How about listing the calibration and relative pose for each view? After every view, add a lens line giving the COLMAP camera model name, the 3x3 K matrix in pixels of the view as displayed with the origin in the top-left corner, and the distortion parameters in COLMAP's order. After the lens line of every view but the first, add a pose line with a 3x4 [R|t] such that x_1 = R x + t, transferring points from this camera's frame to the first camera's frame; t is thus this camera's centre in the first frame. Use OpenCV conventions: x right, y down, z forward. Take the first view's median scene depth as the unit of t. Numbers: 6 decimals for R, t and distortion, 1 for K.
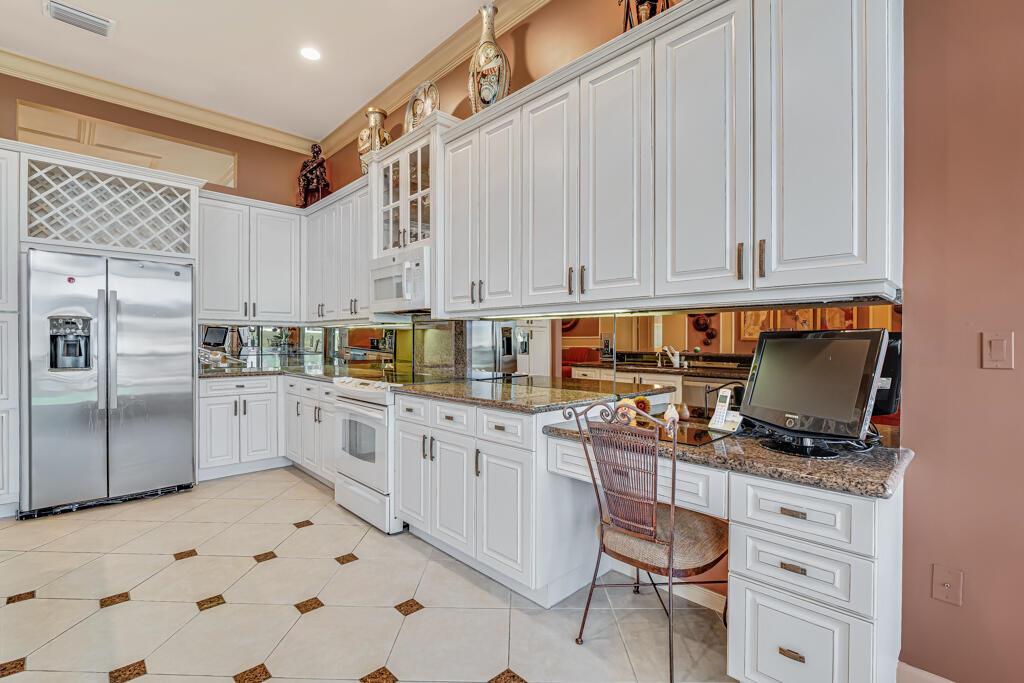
lens RADIAL K [[458.7, 0, 511.9], [0, 458.7, 347.4], [0, 0, 1]] dist [-0.016556, -0.001348]
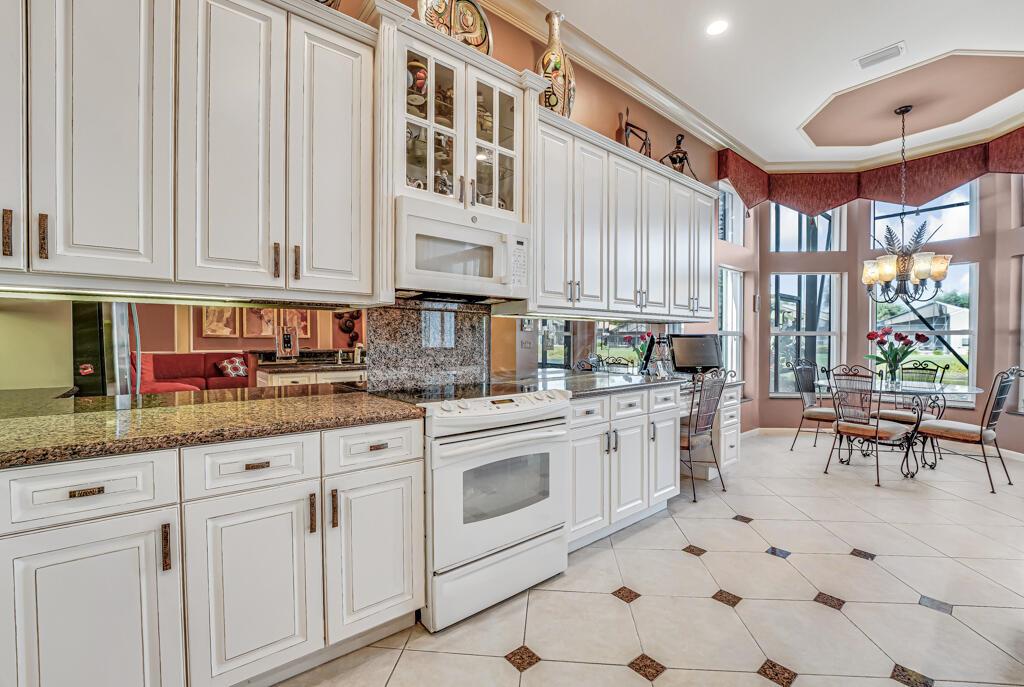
lens RADIAL K [[425.4, 0, 515.0], [0, 425.4, 350.3], [0, 0, 1]] dist [-0.023751, 0.001250]
pose [[0.078304, -0.026031, 0.996590, -0.756546], [0.011492, 0.999616, 0.025207, -0.008546], [-0.996863, 0.009479, 0.078573, 0.751405]]
